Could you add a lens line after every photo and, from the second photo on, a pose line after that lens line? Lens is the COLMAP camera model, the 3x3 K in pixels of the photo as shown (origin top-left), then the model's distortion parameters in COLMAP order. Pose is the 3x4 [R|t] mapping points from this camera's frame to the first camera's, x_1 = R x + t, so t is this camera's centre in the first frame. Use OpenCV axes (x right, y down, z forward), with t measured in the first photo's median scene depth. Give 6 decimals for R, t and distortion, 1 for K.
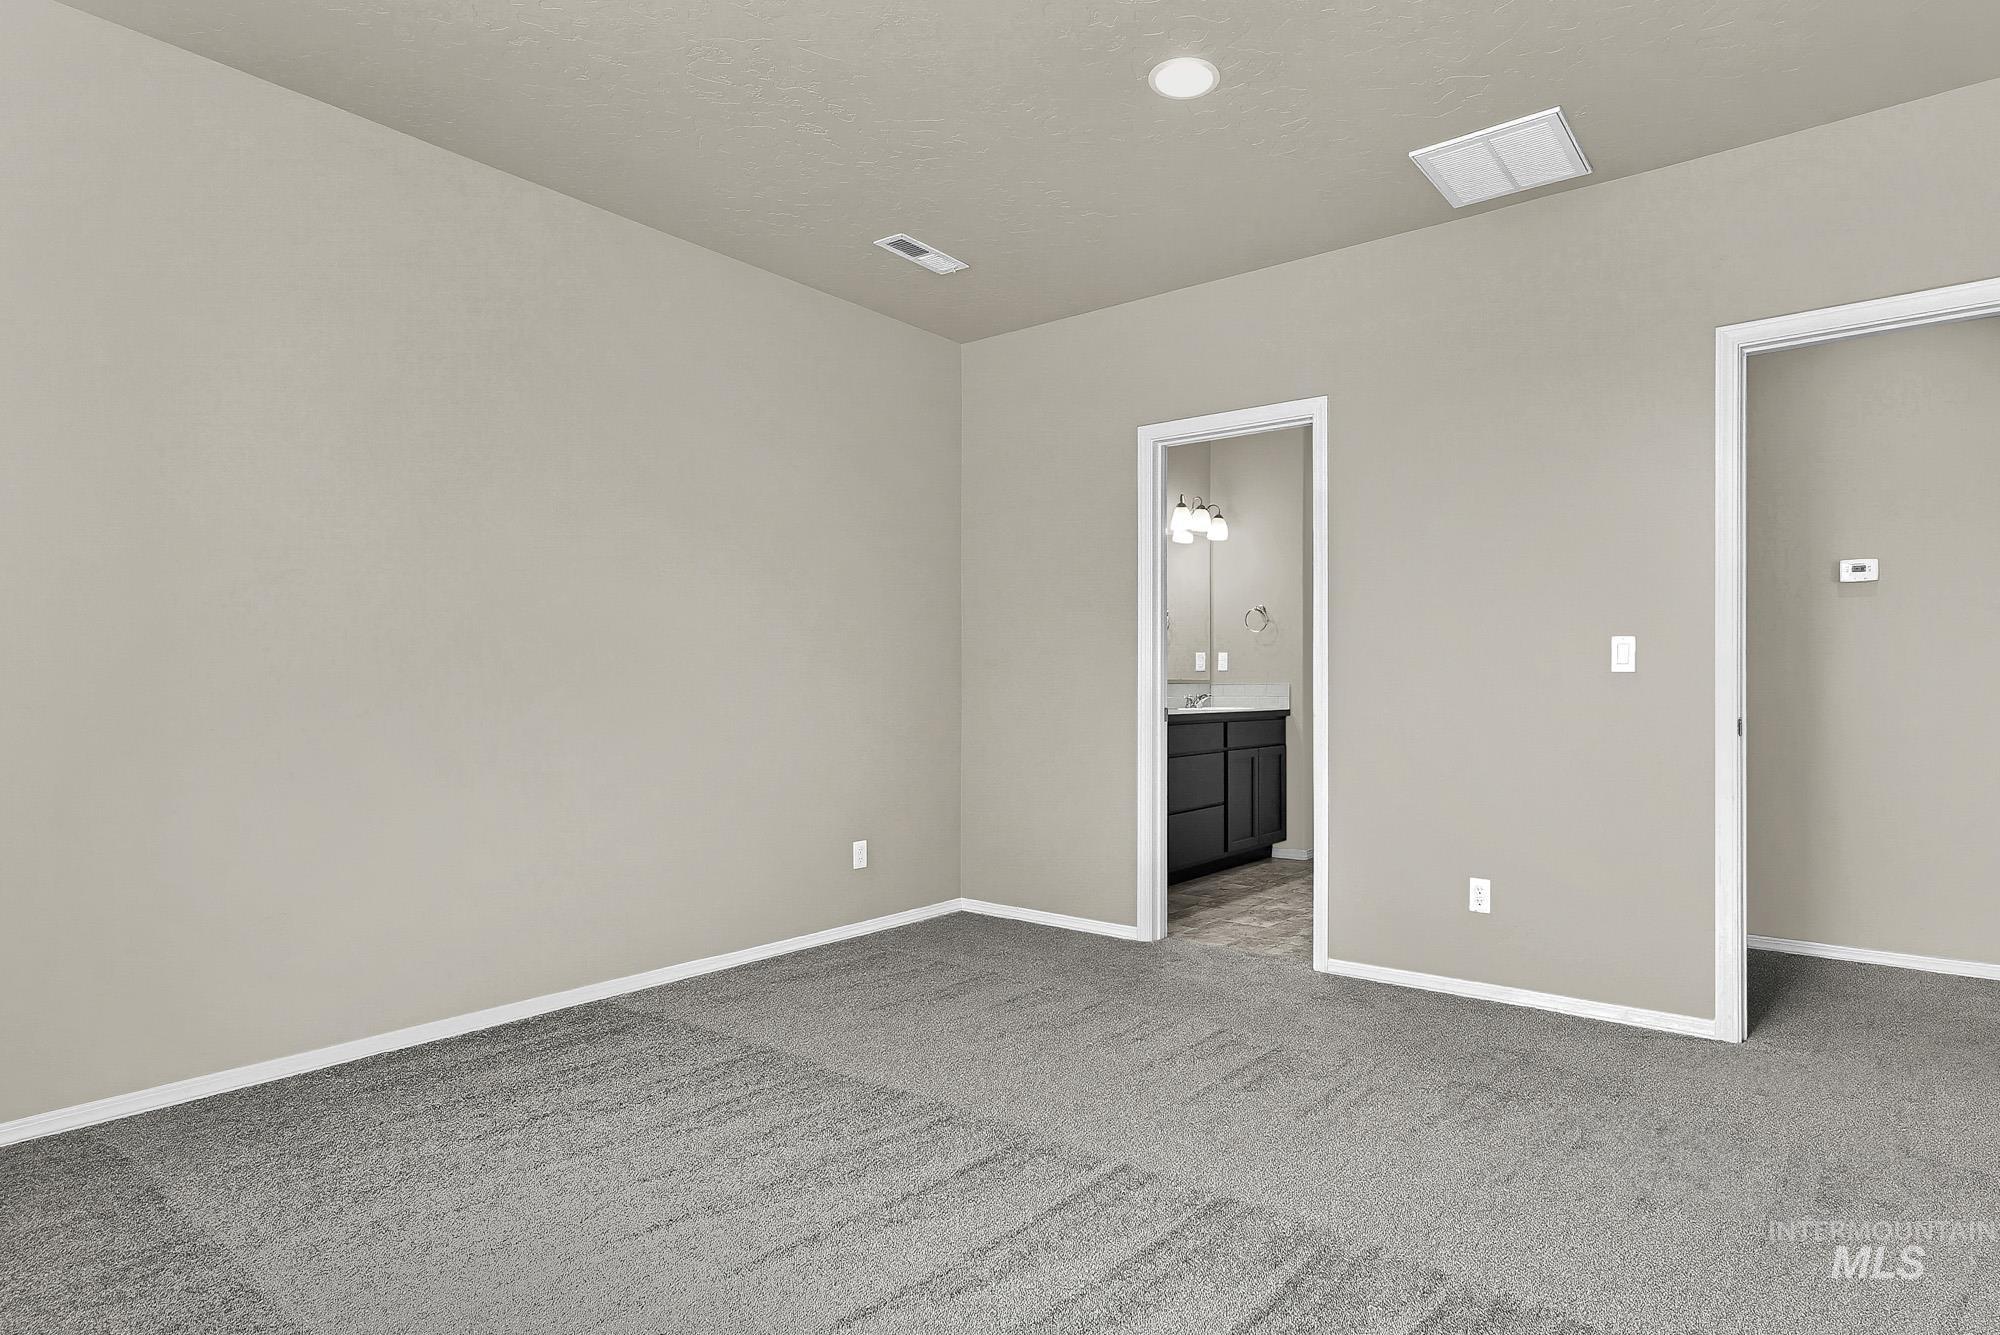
lens RADIAL K [[969.0, 0, 1000.0], [0, 969.0, 667.5], [0, 0, 1]] dist [-0.000675, -0.000129]
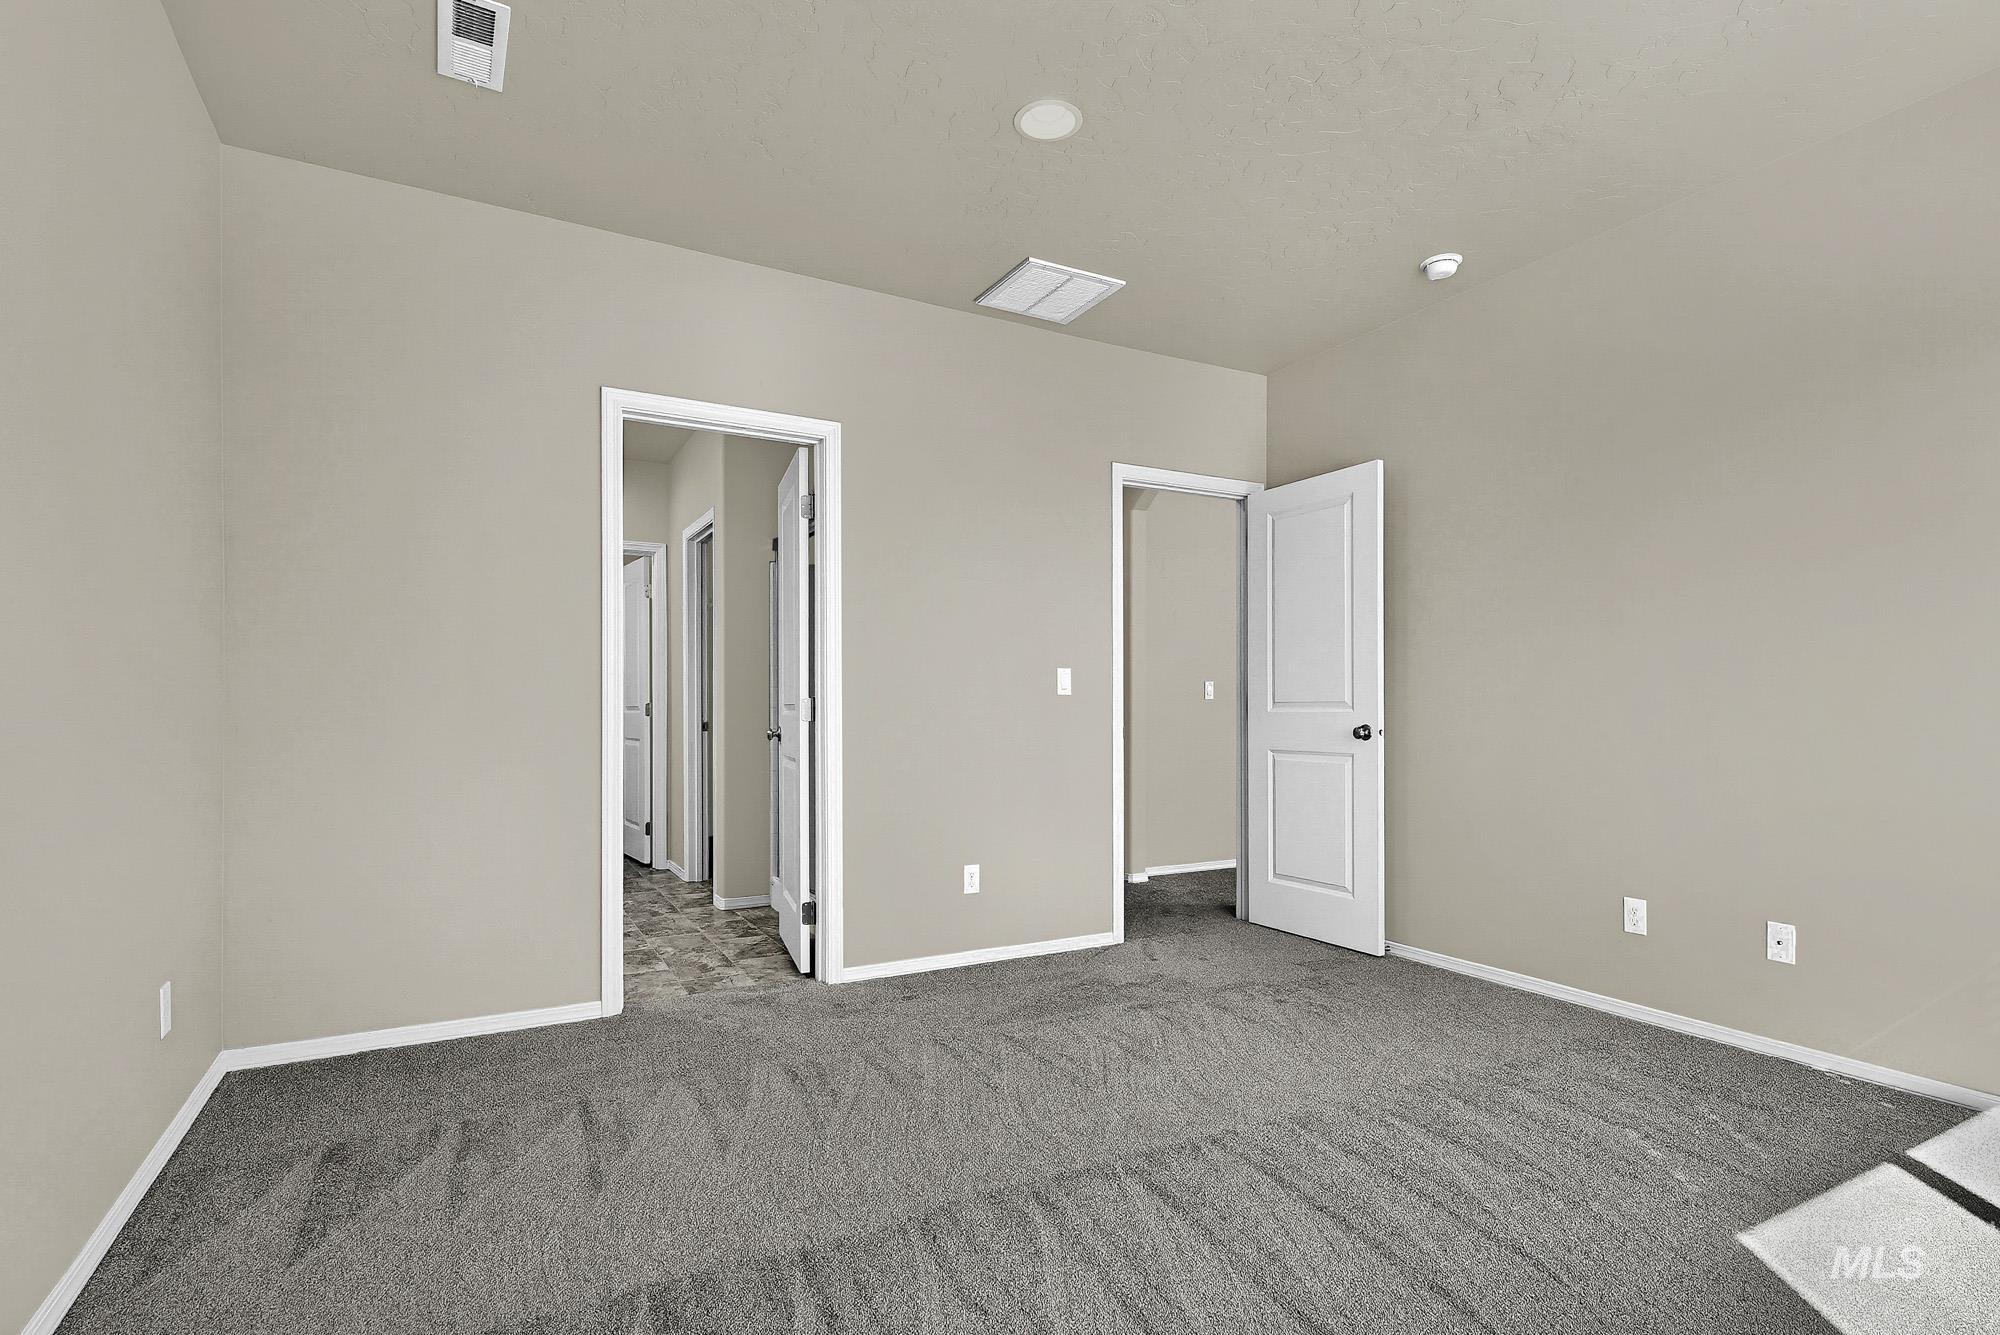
lens RADIAL K [[988.0, 0, 1002.5], [0, 988.0, 695.3], [0, 0, 1]] dist [-0.000066, 0.000106]
pose [[0.428895, 0.008874, 0.903311, -0.603059], [-0.020604, 0.999788, -0.000039, 0.005661], [-0.903119, -0.018595, 0.428987, 0.443655]]
